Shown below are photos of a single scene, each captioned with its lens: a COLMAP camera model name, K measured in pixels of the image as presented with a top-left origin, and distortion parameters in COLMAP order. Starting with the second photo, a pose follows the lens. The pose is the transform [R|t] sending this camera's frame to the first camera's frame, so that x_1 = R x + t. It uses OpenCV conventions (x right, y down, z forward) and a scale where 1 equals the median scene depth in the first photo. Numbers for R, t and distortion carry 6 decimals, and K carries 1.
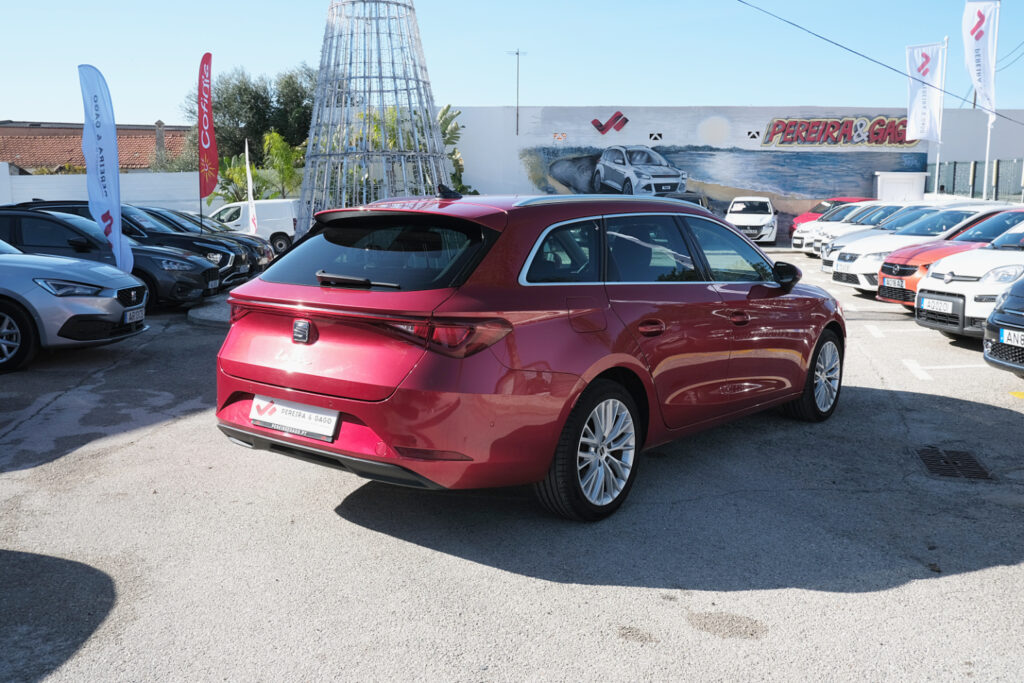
lens RADIAL K [[956.2, 0, 514.7], [0, 956.2, 342.2], [0, 0, 1]] dist [-0.077268, 0.109878]
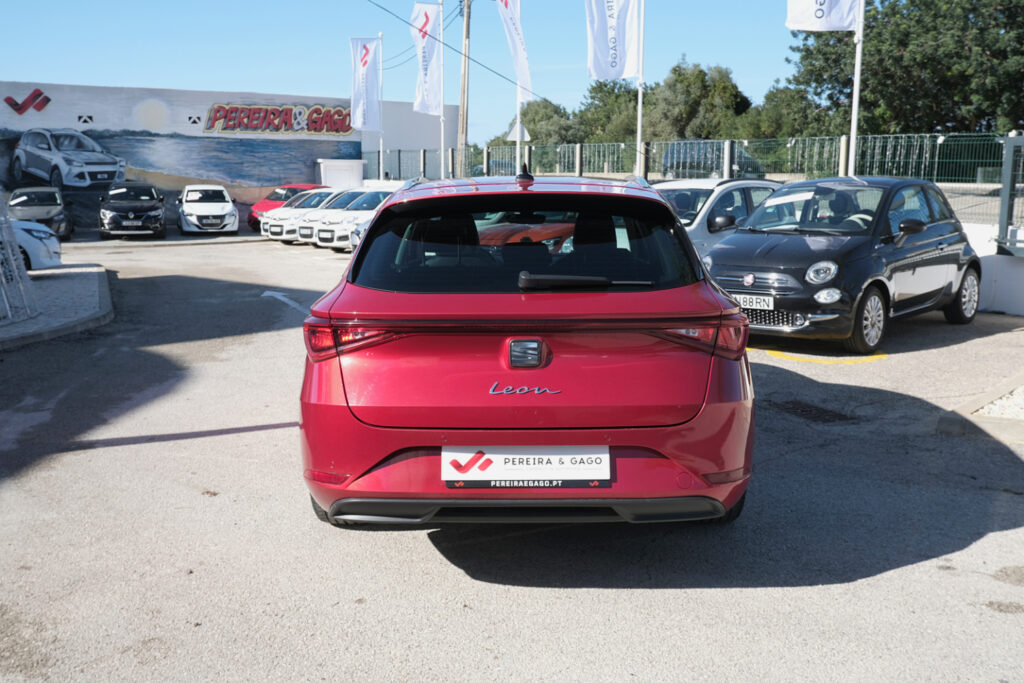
lens RADIAL K [[956.2, 0, 514.7], [0, 956.2, 342.2], [0, 0, 1]] dist [-0.077268, 0.109878]
pose [[0.795234, -0.102299, 0.597610, -0.084877], [0.095428, 0.994496, 0.043253, -0.006568], [-0.598746, 0.022632, 0.800619, 0.049172]]
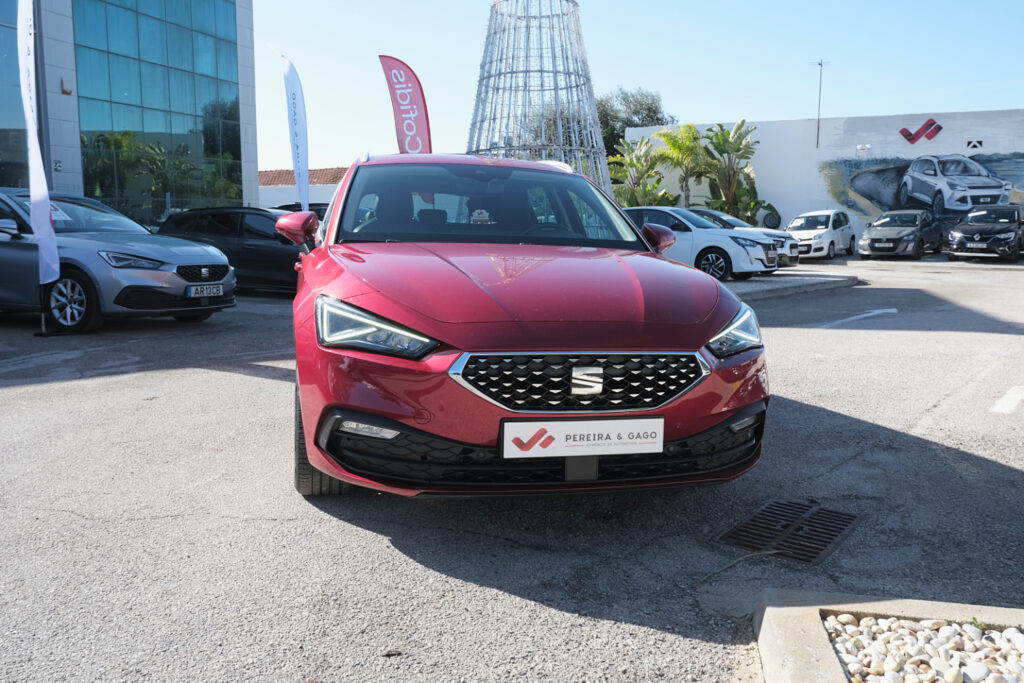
lens RADIAL K [[862.3, 0, 512.0], [0, 862.3, 341.5], [0, 0, 1]] dist [-0.005753, -0.010959]
pose [[0.912491, 0.055975, -0.405249, 0.088687], [-0.061647, 0.998098, -0.000948, 0.002474], [0.404425, 0.025847, 0.914206, 0.066315]]
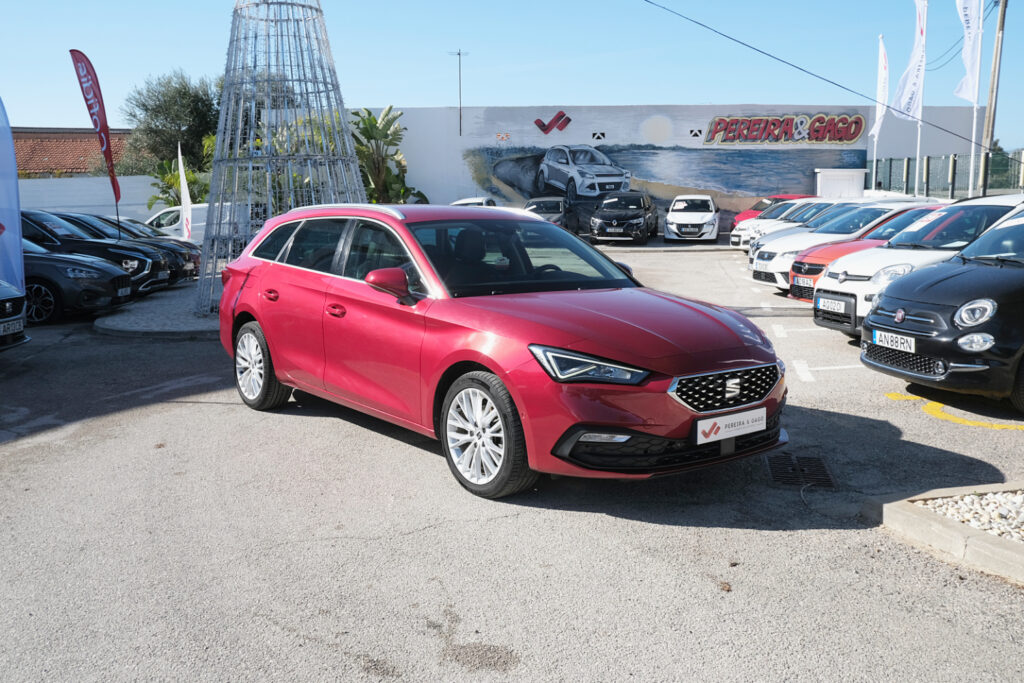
lens RADIAL K [[952.2, 0, 512.0], [0, 952.2, 341.5], [0, 0, 1]] dist [-0.076280, 0.099757]
pose [[0.999408, -0.014923, 0.031012, 0.023087], [0.014900, 0.999889, 0.000991, -0.001909], [-0.031023, -0.000528, 0.999519, 0.004550]]
